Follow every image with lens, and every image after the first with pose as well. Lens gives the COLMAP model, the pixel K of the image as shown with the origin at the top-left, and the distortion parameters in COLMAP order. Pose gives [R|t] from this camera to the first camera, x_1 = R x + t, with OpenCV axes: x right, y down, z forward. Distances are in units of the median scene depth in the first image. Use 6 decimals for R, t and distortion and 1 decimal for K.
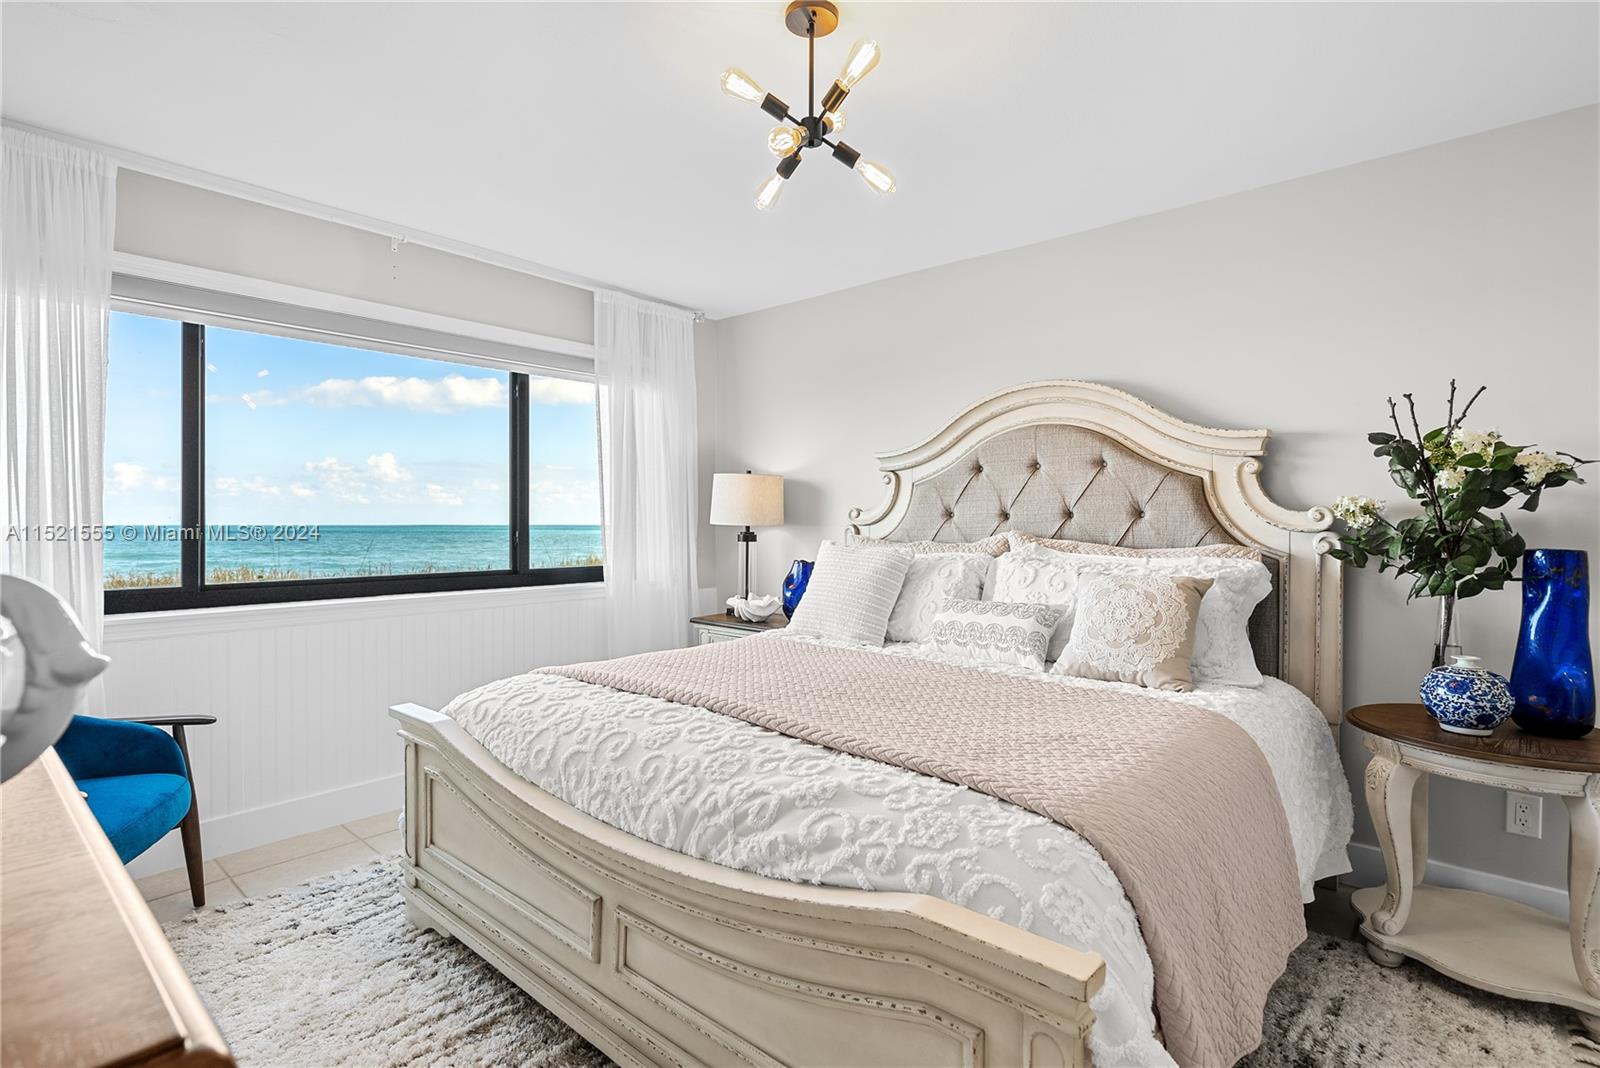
lens RADIAL K [[771.4, 0, 794.7], [0, 771.4, 528.9], [0, 0, 1]] dist [-0.005071, 0.007111]
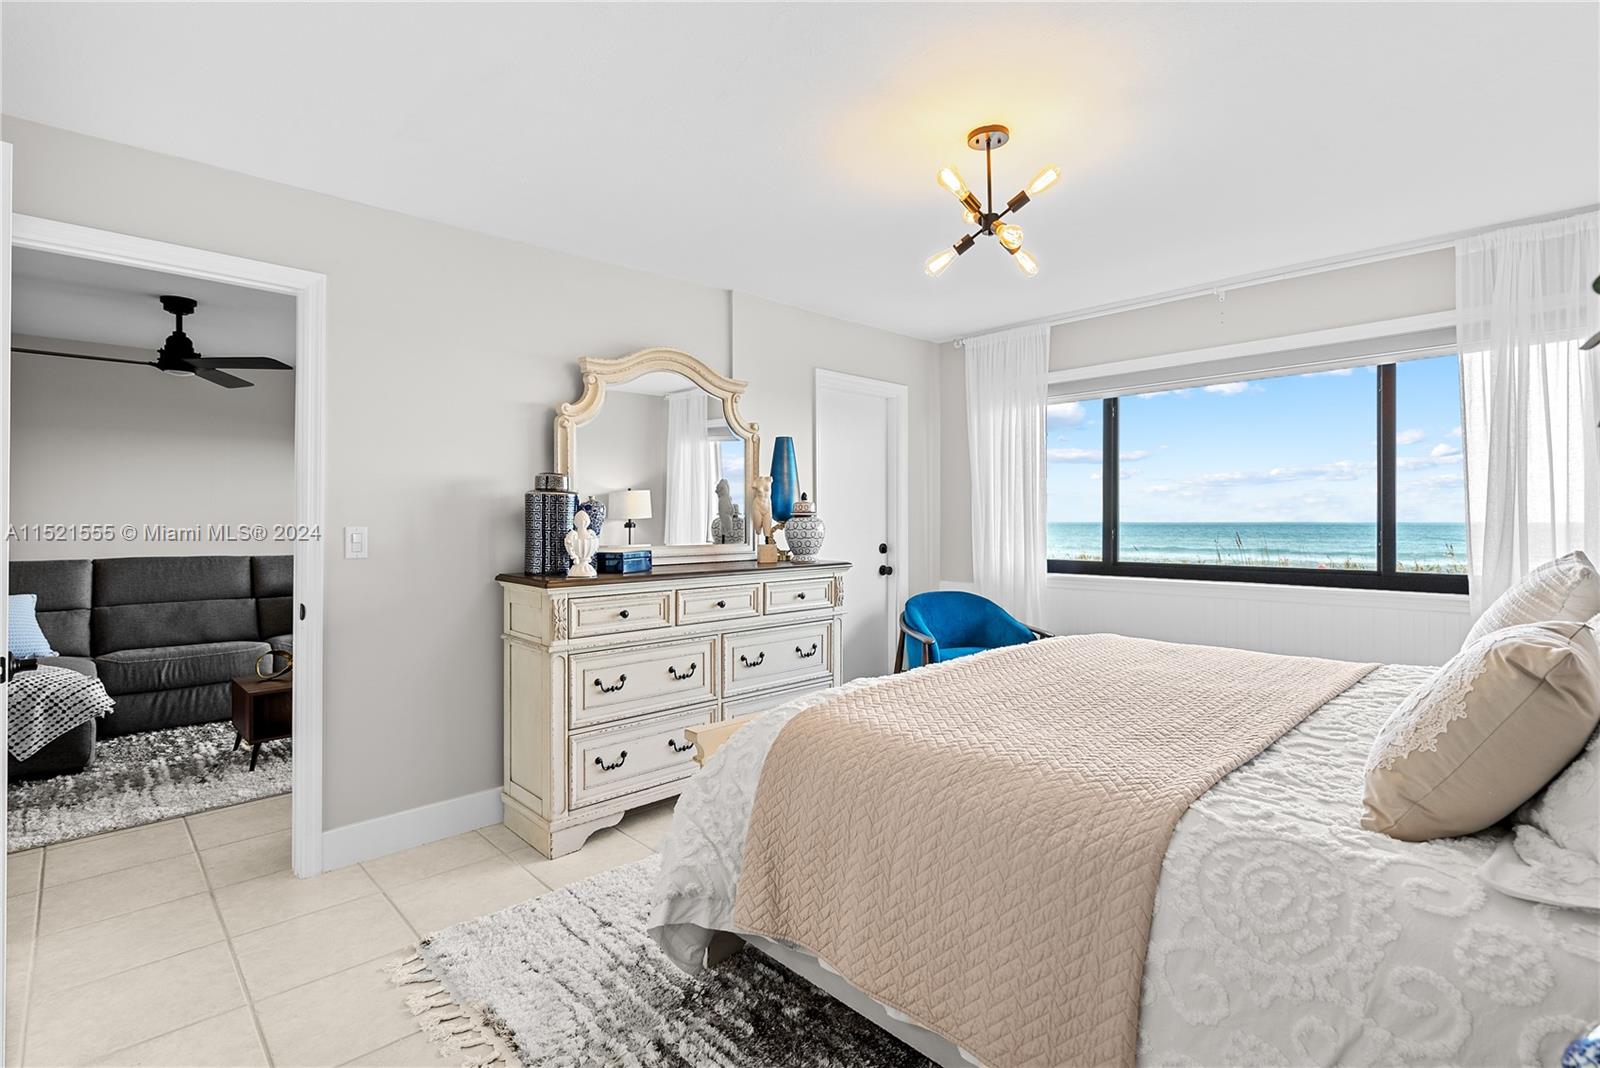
lens RADIAL K [[771.4, 0, 798.1], [0, 771.4, 518.0], [0, 0, 1]] dist [-0.005071, 0.007111]
pose [[-0.085763, -0.004480, -0.996305, 0.795124], [-0.007597, 0.999964, -0.003842, -0.004962], [0.996287, 0.007239, -0.085794, 0.458842]]
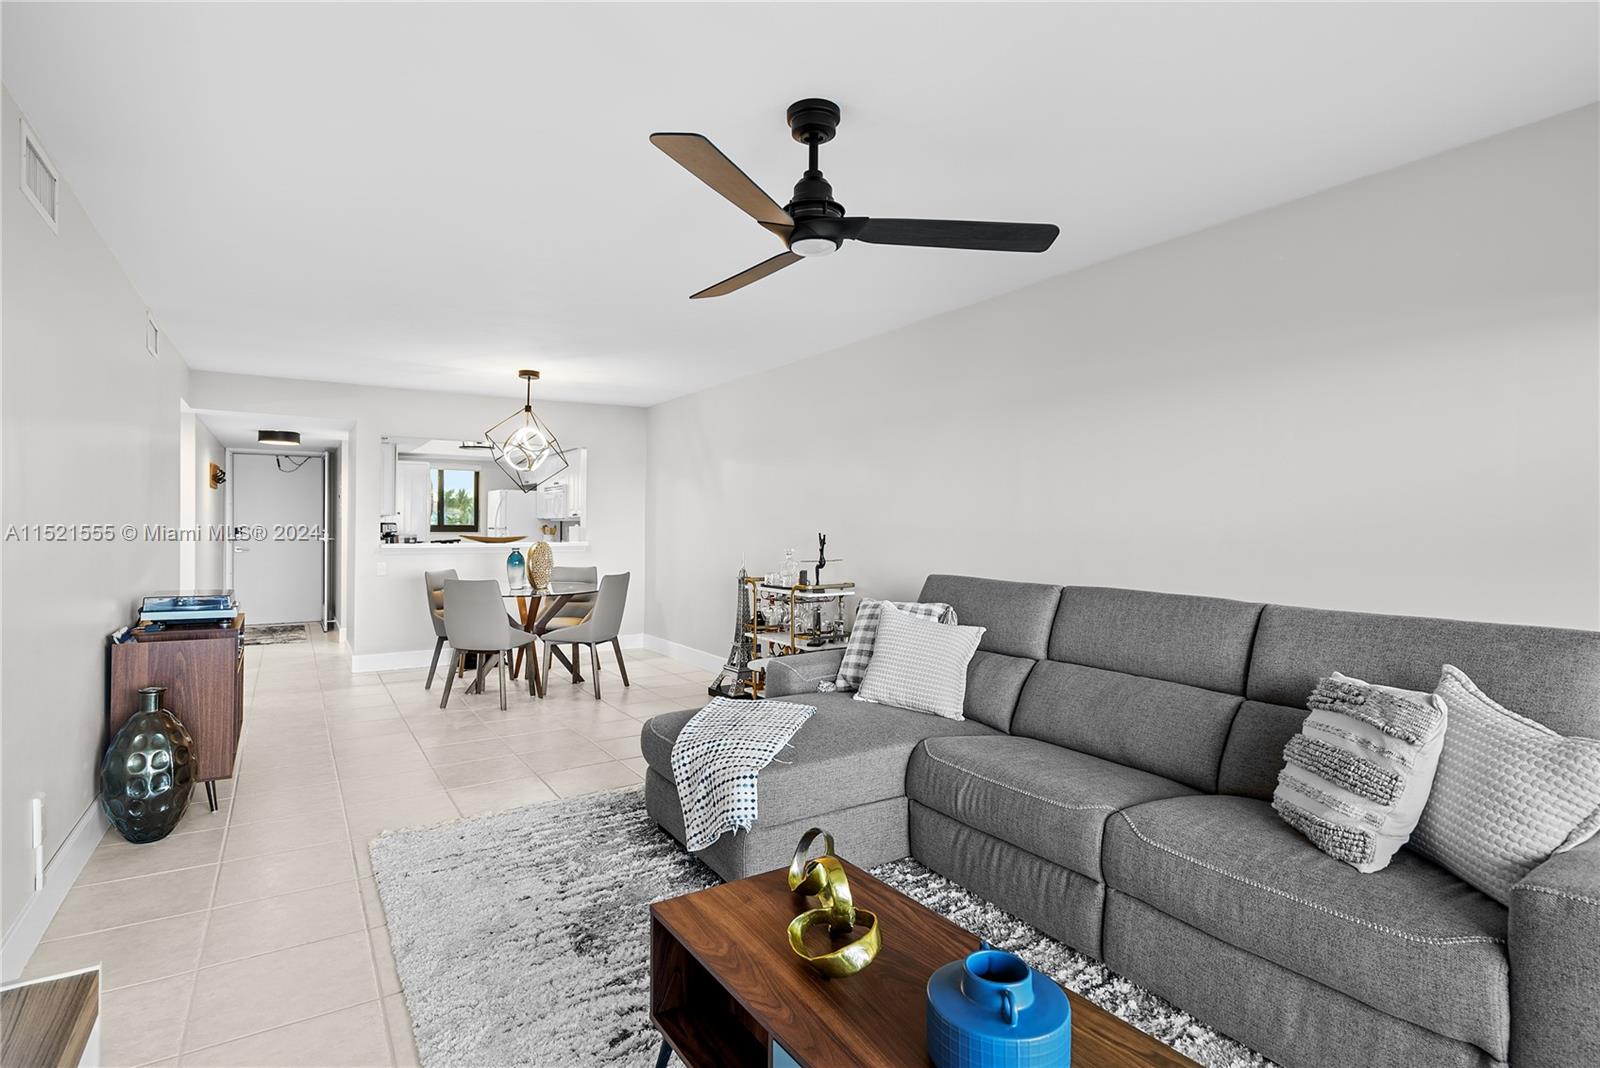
lens RADIAL K [[771.4, 0, 779.1], [0, 771.4, 526.6], [0, 0, 1]] dist [-0.005071, 0.007111]
pose [[-0.961906, -0.014161, 0.273014, -0.567406], [-0.012644, 0.999893, 0.007317, 0.001342], [-0.273089, 0.003586, -0.961982, -0.006142]]
